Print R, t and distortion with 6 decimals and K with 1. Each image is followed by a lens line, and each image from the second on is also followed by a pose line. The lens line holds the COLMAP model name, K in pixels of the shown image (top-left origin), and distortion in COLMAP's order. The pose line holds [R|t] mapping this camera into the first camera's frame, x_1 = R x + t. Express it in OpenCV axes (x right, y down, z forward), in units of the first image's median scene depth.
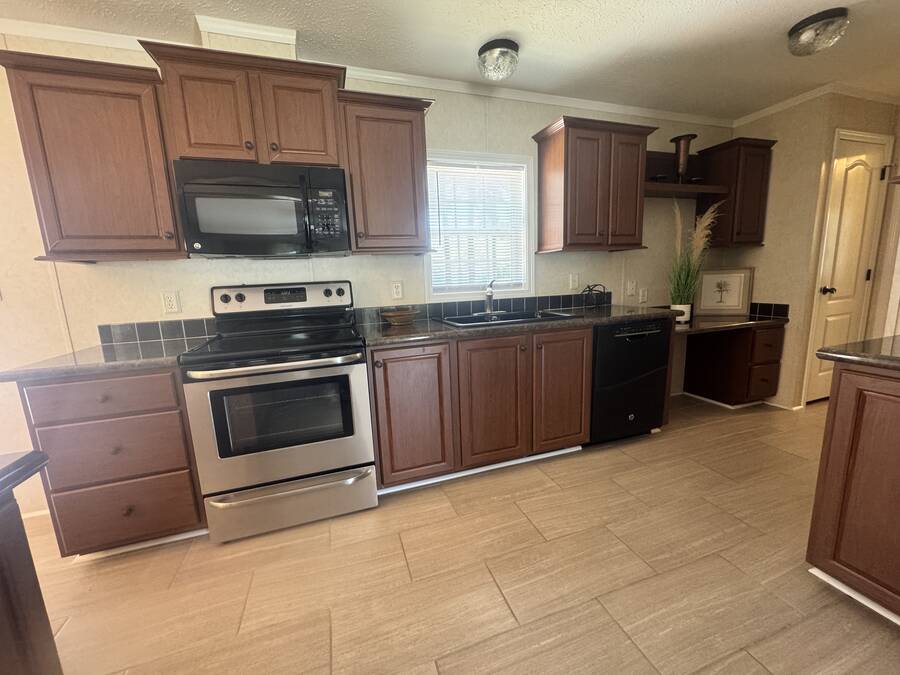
lens RADIAL K [[360.5, 0, 449.5], [0, 360.5, 331.4], [0, 0, 1]] dist [-0.001137, -0.000583]
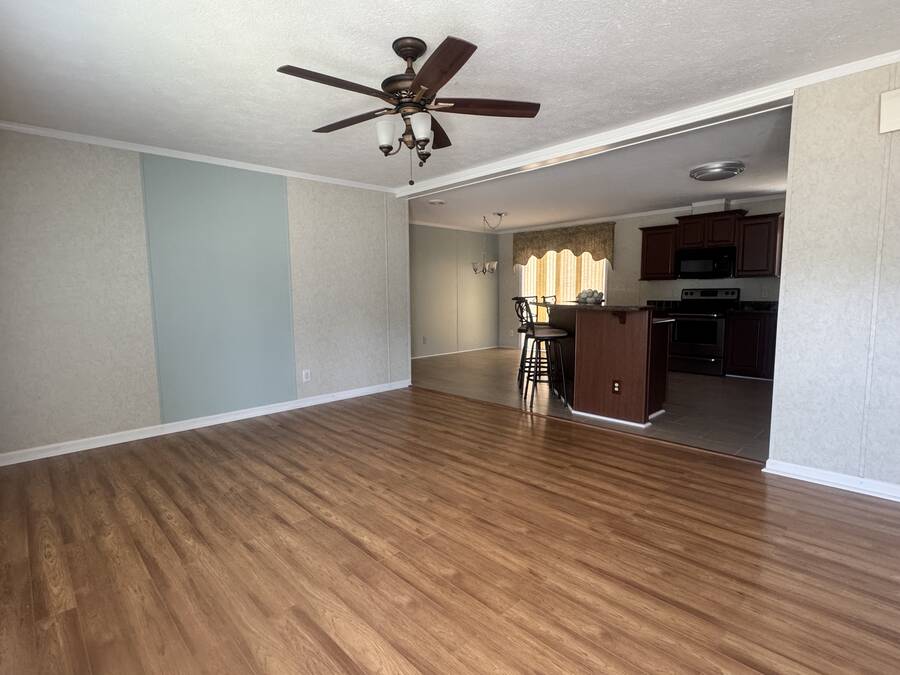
lens RADIAL K [[460.6, 0, 448.4], [0, 460.6, 338.7], [0, 0, 1]] dist [0.004555, 0.000543]
pose [[0.419320, 0.126172, -0.899028, 1.621398], [-0.145310, 0.986855, 0.070724, 0.233063], [0.896134, 0.100982, 0.432143, -1.879496]]
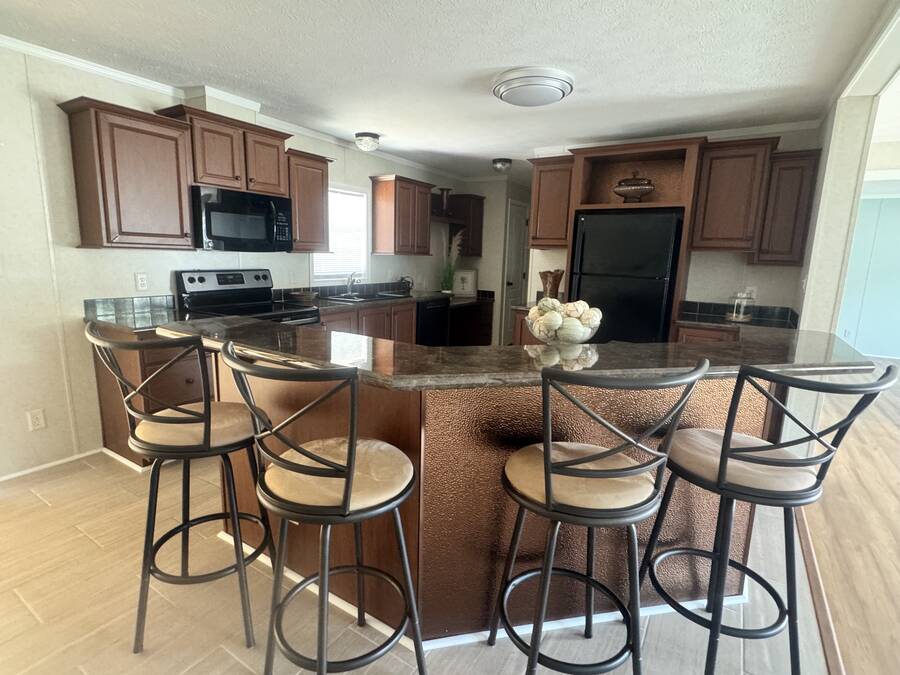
lens RADIAL K [[460.6, 0, 448.2], [0, 460.6, 338.3], [0, 0, 1]] dist [0.004555, 0.000543]
pose [[0.778440, -0.053780, 0.625411, -0.859621], [0.040913, 0.998551, 0.034943, 0.089879], [-0.626385, -0.001614, 0.779512, -0.808413]]
